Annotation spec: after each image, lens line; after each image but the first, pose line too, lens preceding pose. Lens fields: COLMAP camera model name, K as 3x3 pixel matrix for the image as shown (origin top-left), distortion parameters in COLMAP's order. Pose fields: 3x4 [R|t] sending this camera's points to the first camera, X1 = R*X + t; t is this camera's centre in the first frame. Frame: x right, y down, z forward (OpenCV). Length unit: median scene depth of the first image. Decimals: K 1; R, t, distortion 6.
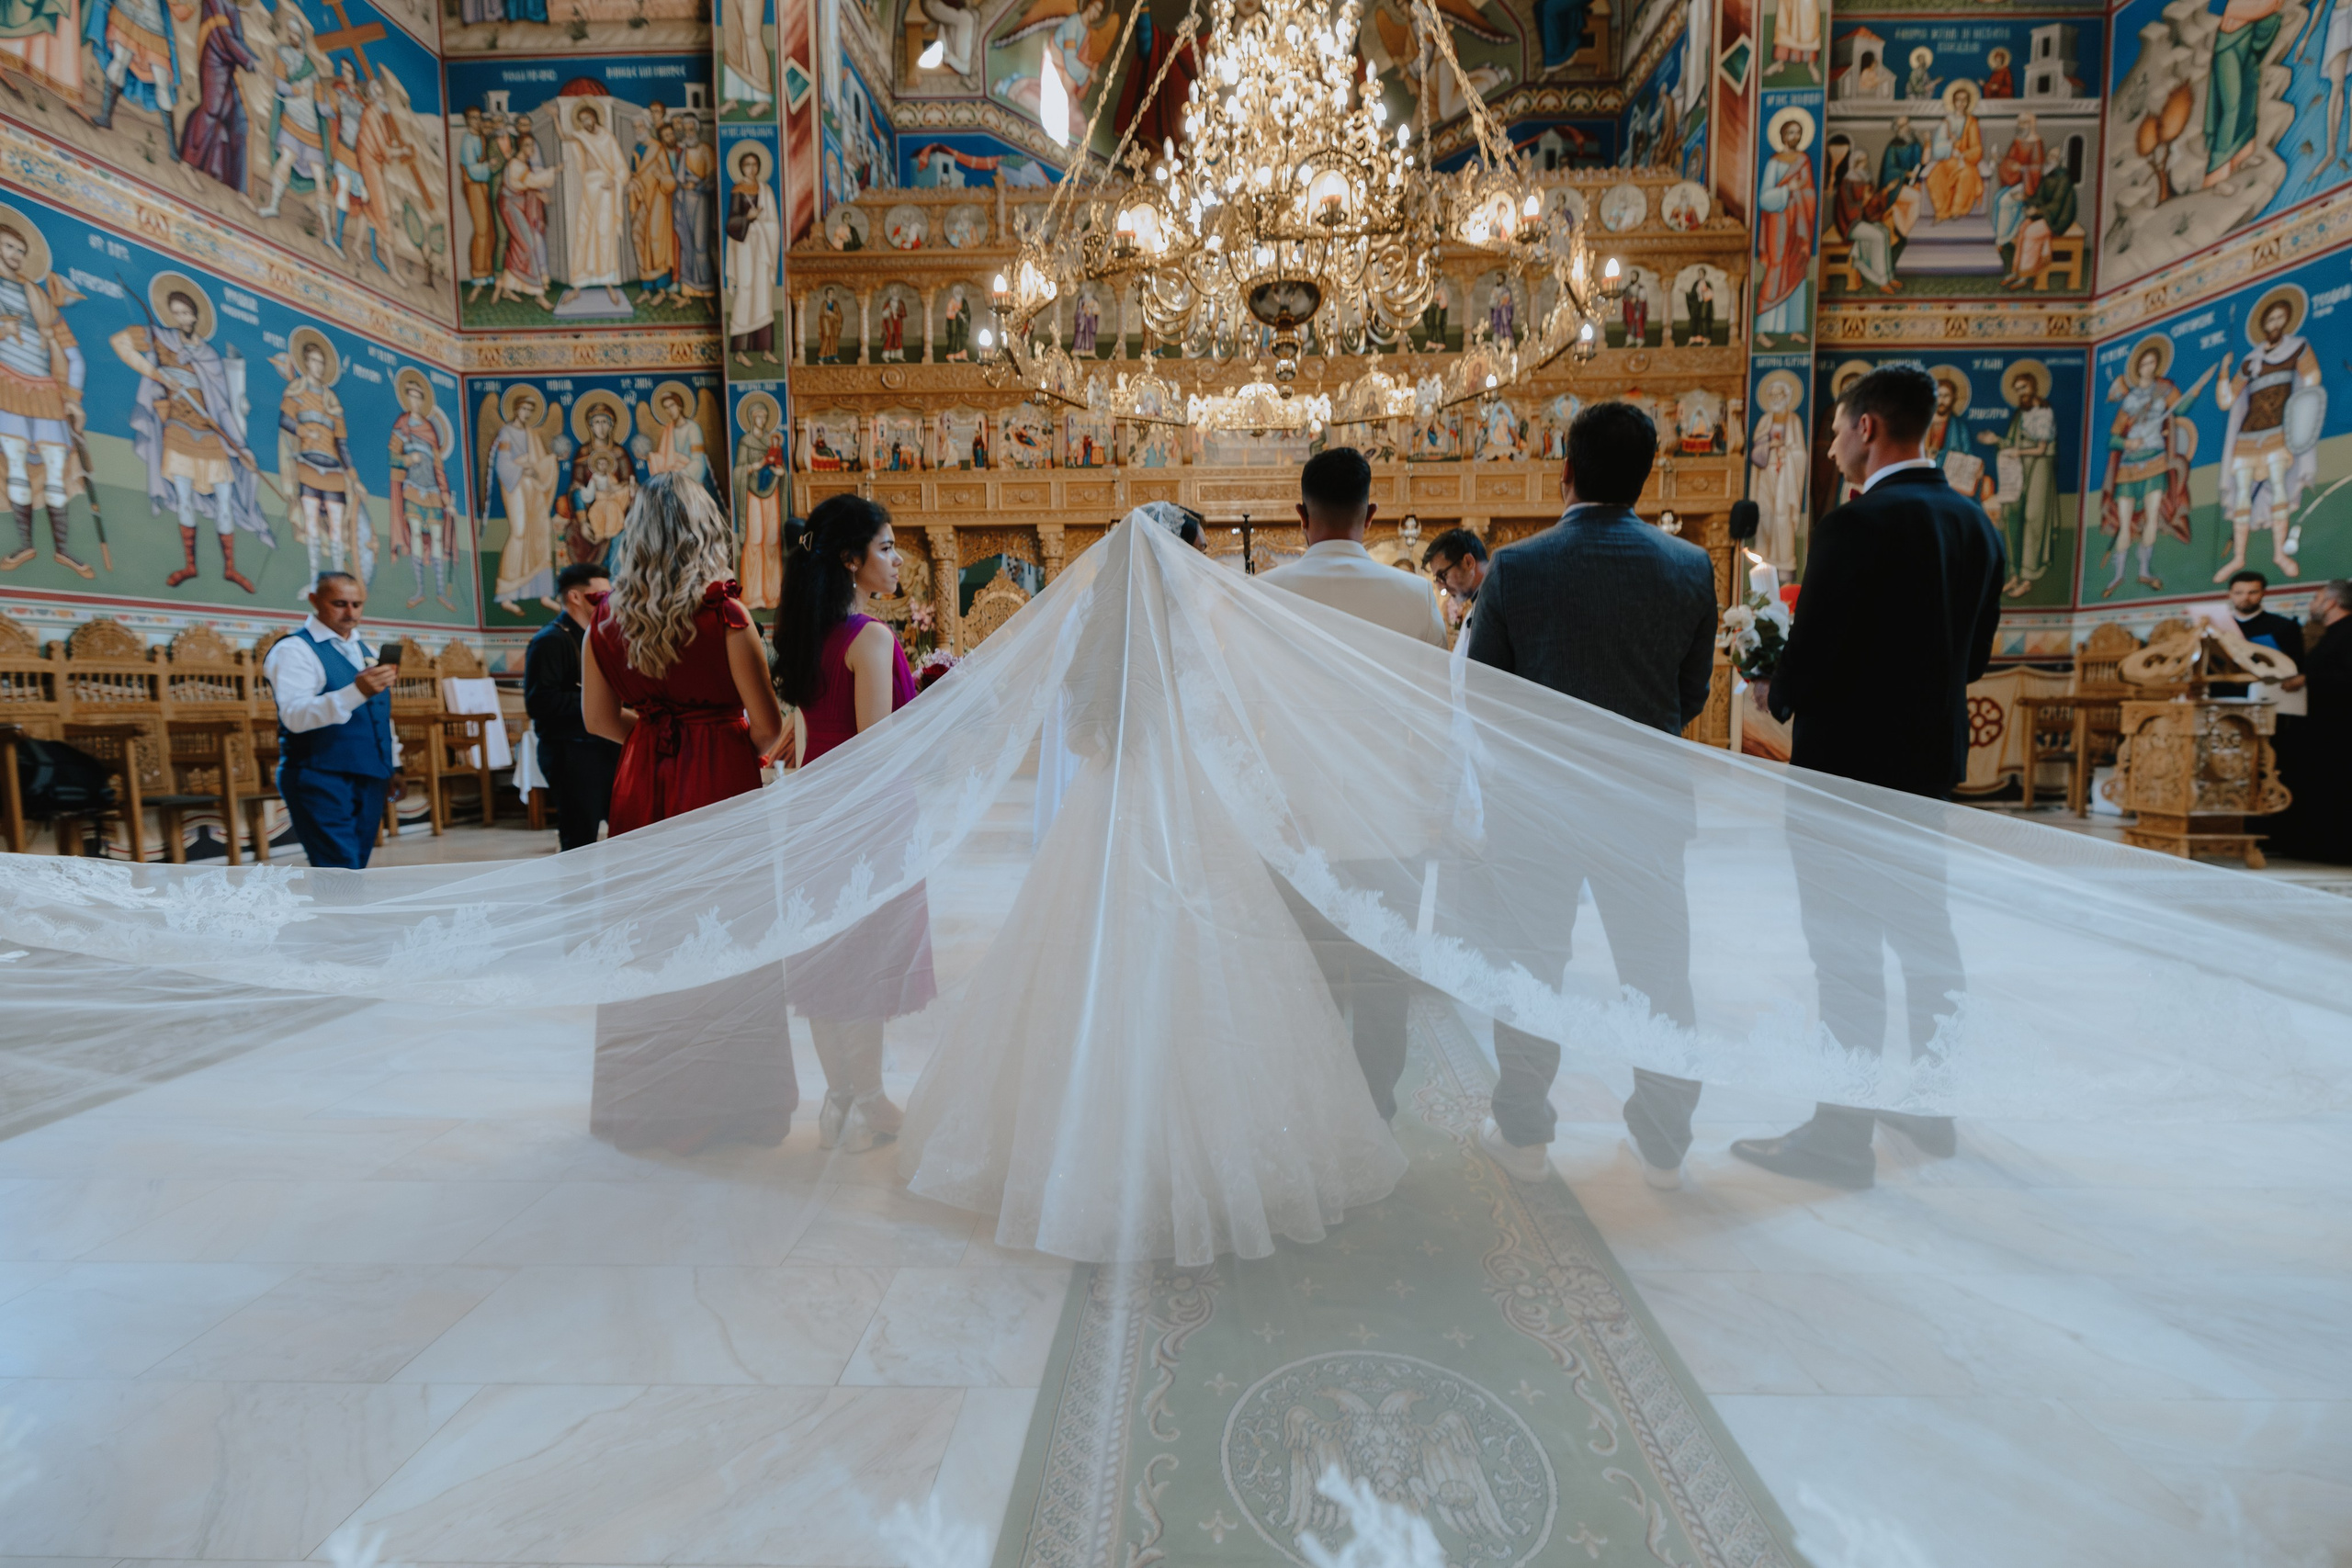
lens RADIAL K [[1026.9, 0, 1183.5], [0, 1026.9, 772.2], [0, 0, 1]] dist [0.007067, -0.002384]
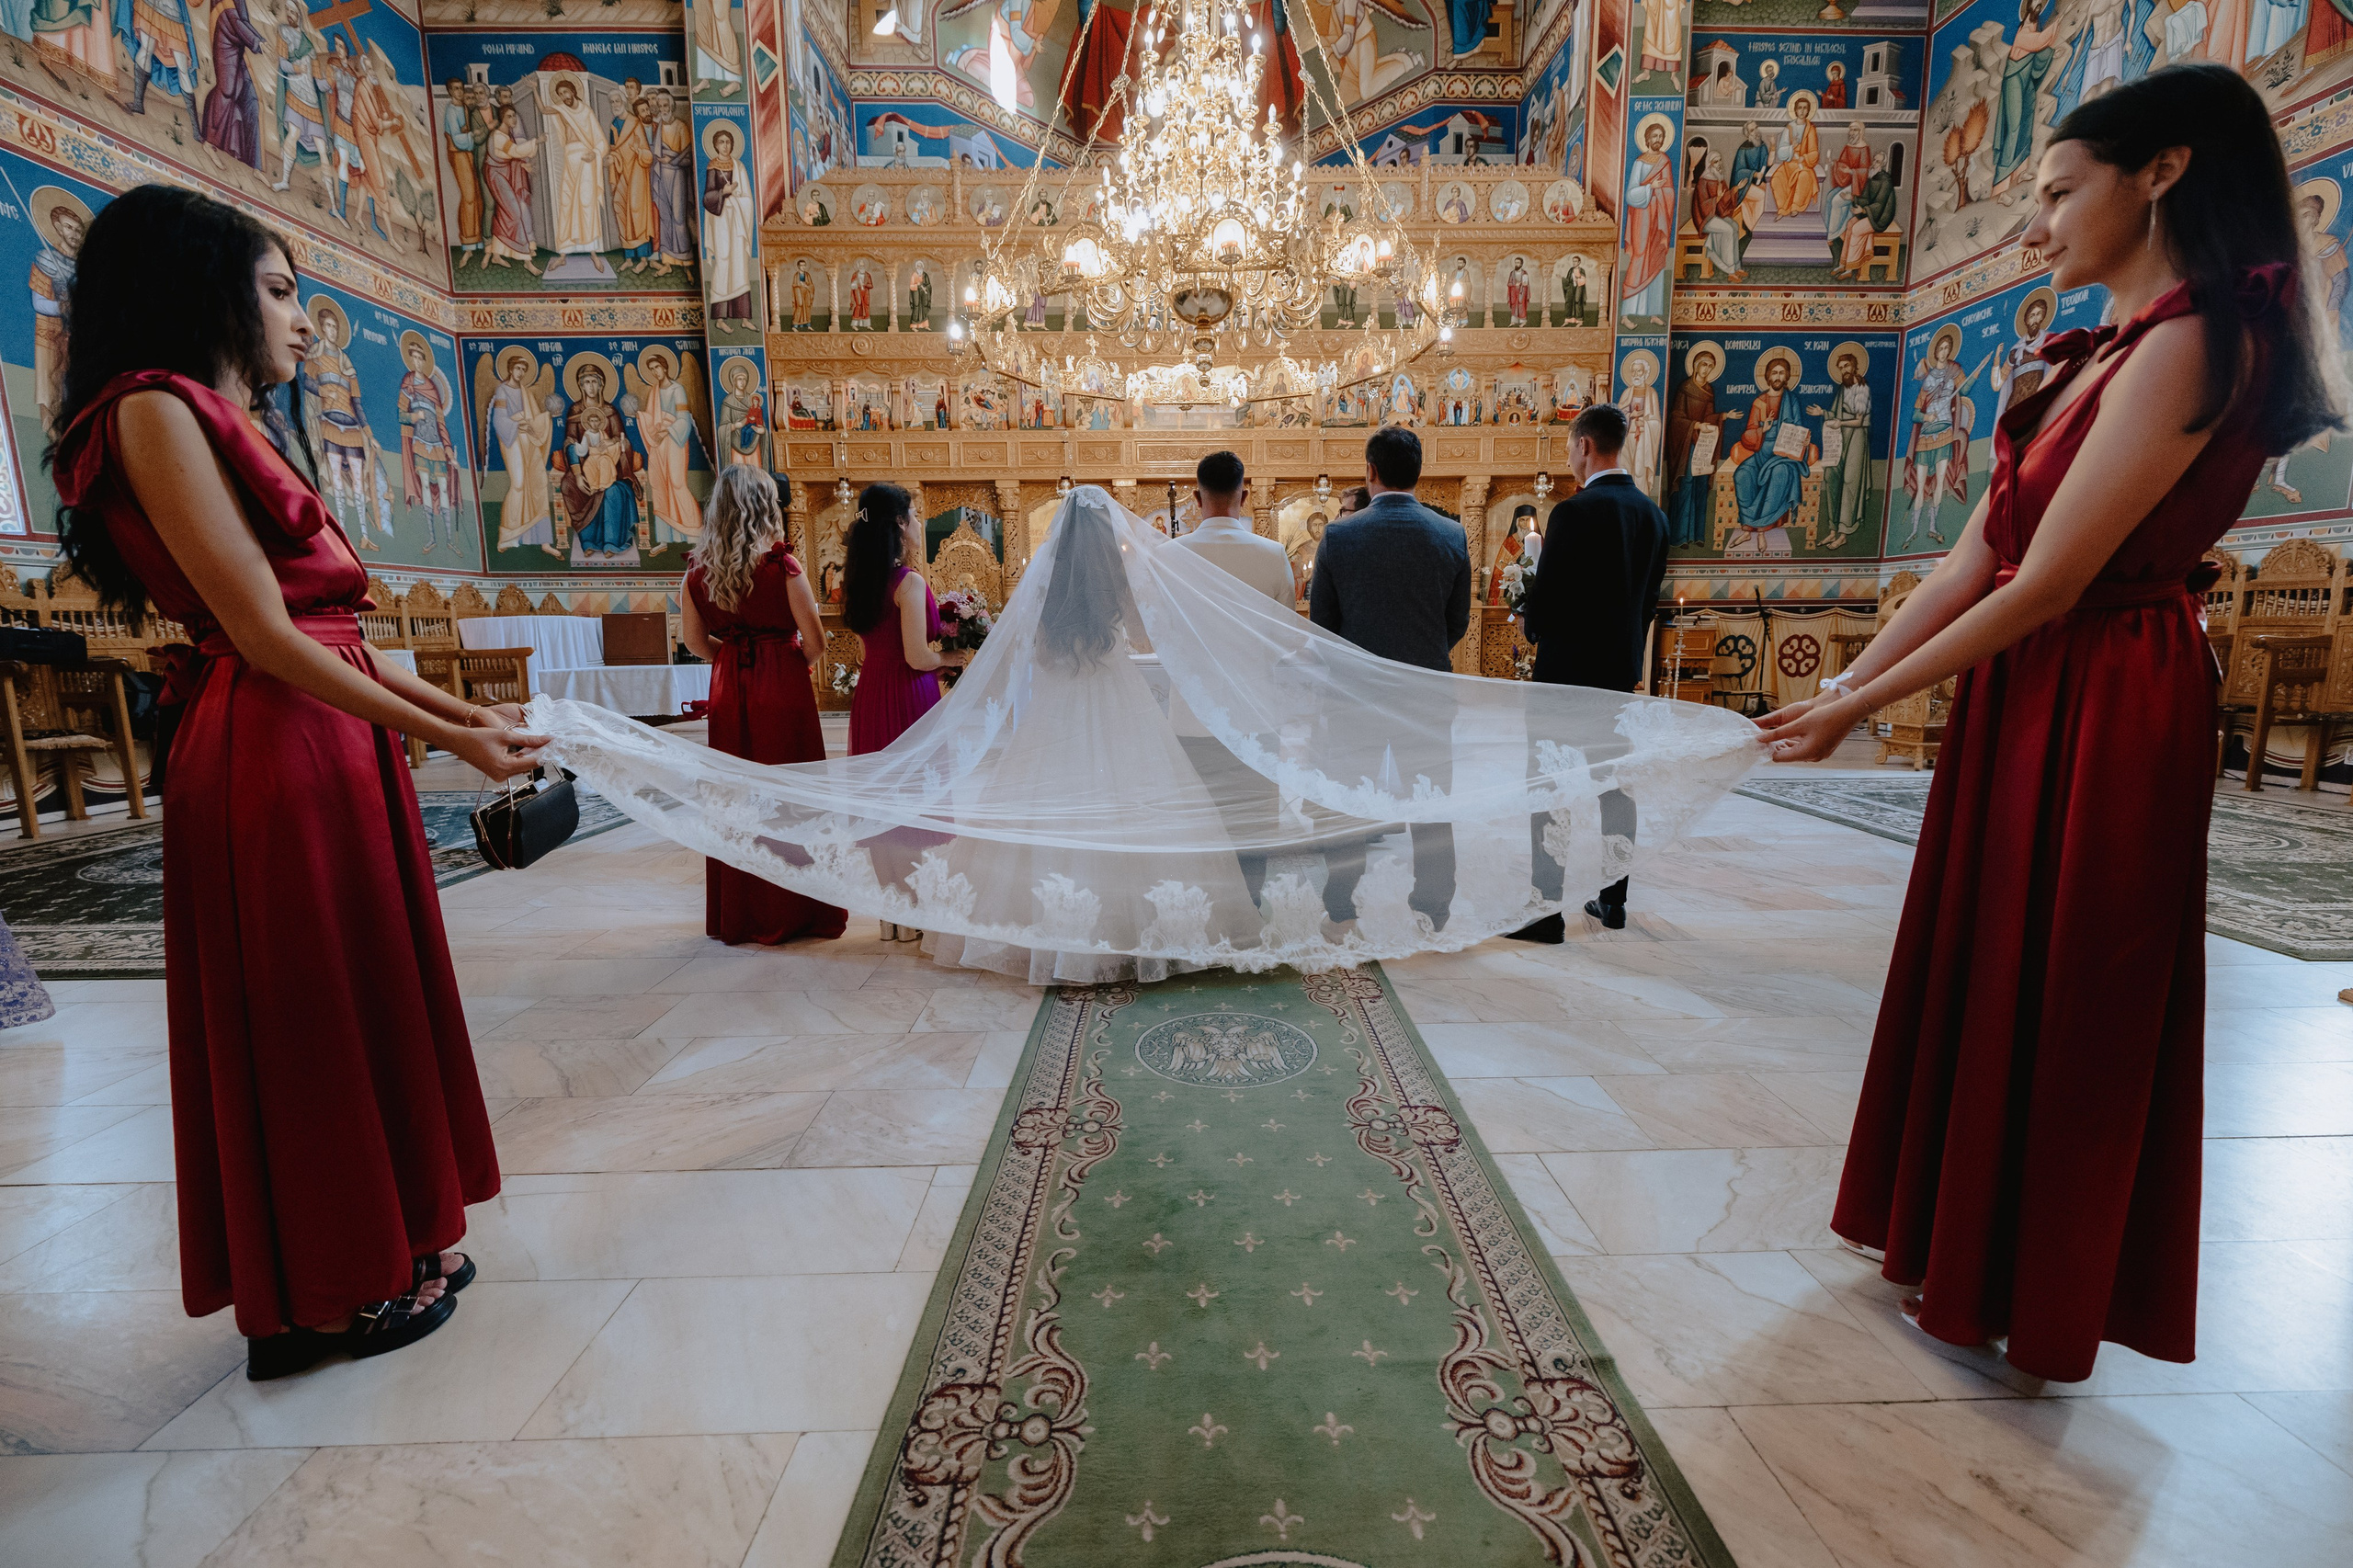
lens RADIAL K [[996.8, 0, 1183.7], [0, 996.8, 780.2], [0, 0, 1]] dist [0.007578, -0.001817]
pose [[0.998729, -0.008301, 0.049710, 0.006809], [0.004979, 0.997768, 0.066593, 0.014750], [-0.050152, -0.066261, 0.996541, -0.122982]]
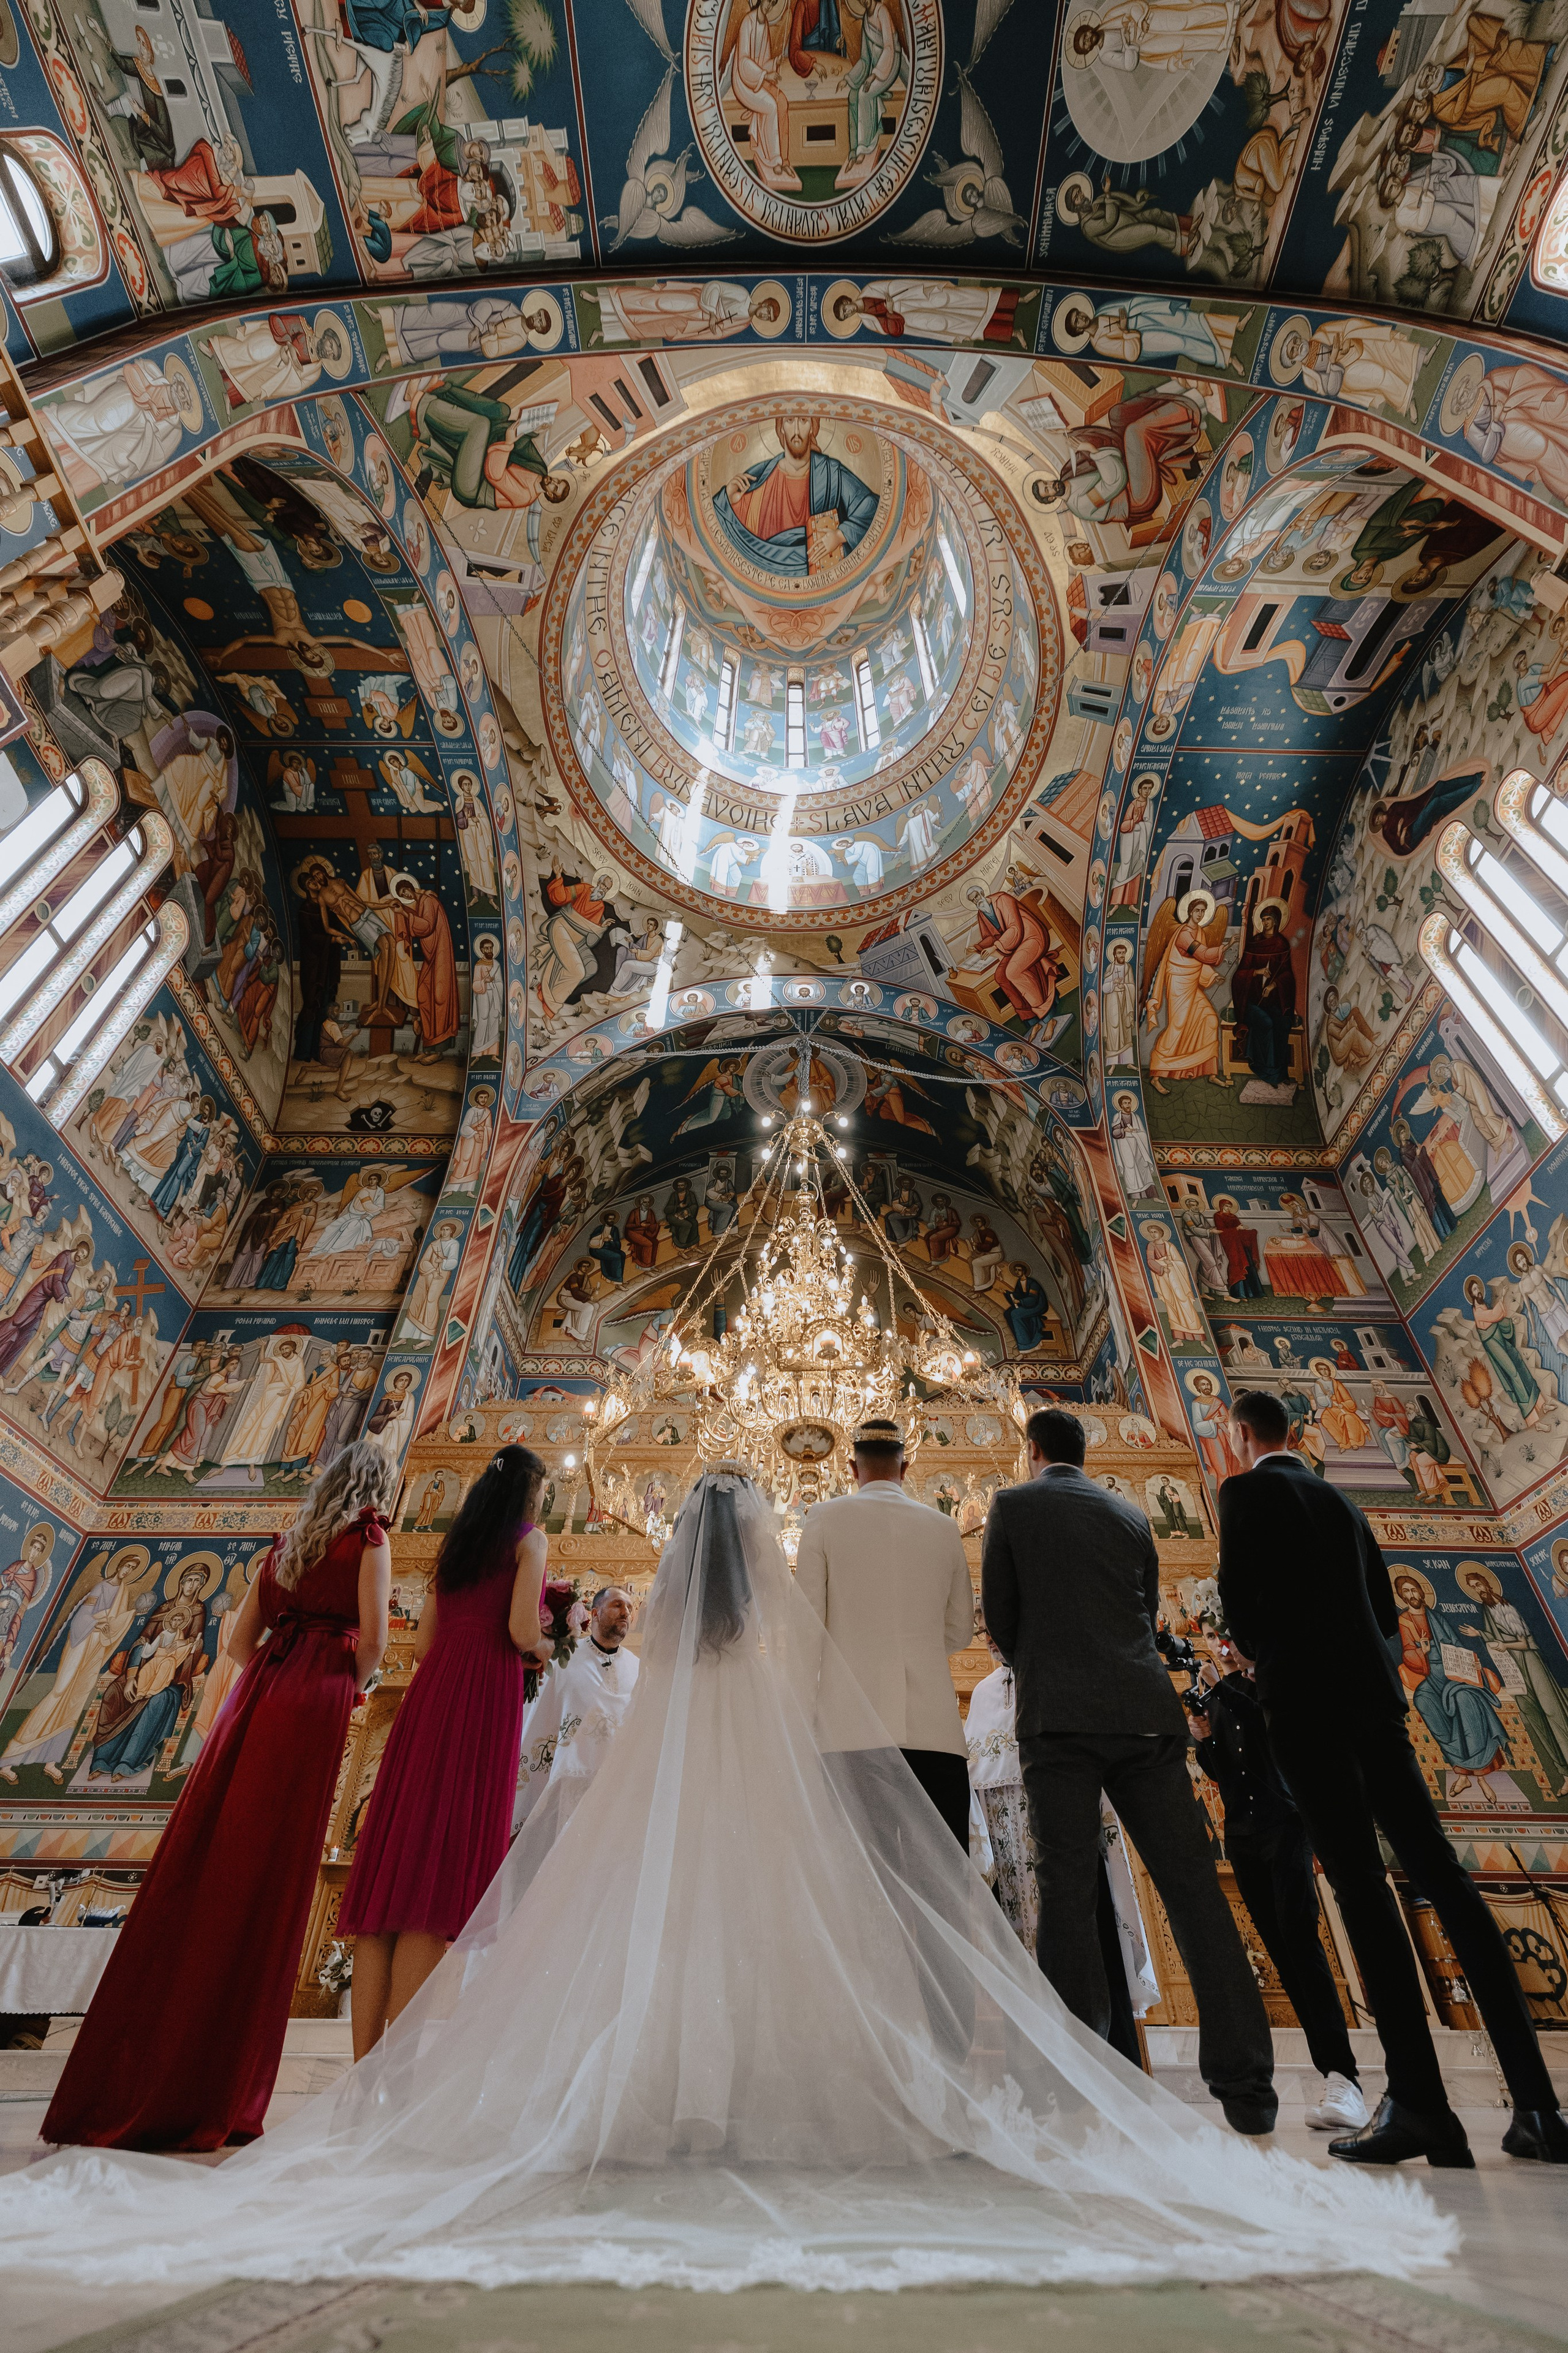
lens RADIAL K [[996.8, 0, 779.0], [0, 996.8, 1163.6], [0, 0, 1]] dist [0.007578, -0.001817]
pose [[0.999275, 0.035347, 0.014152, 0.018440], [-0.013923, 0.685170, -0.728250, 0.121074], [-0.035438, 0.727525, 0.685166, -0.060451]]
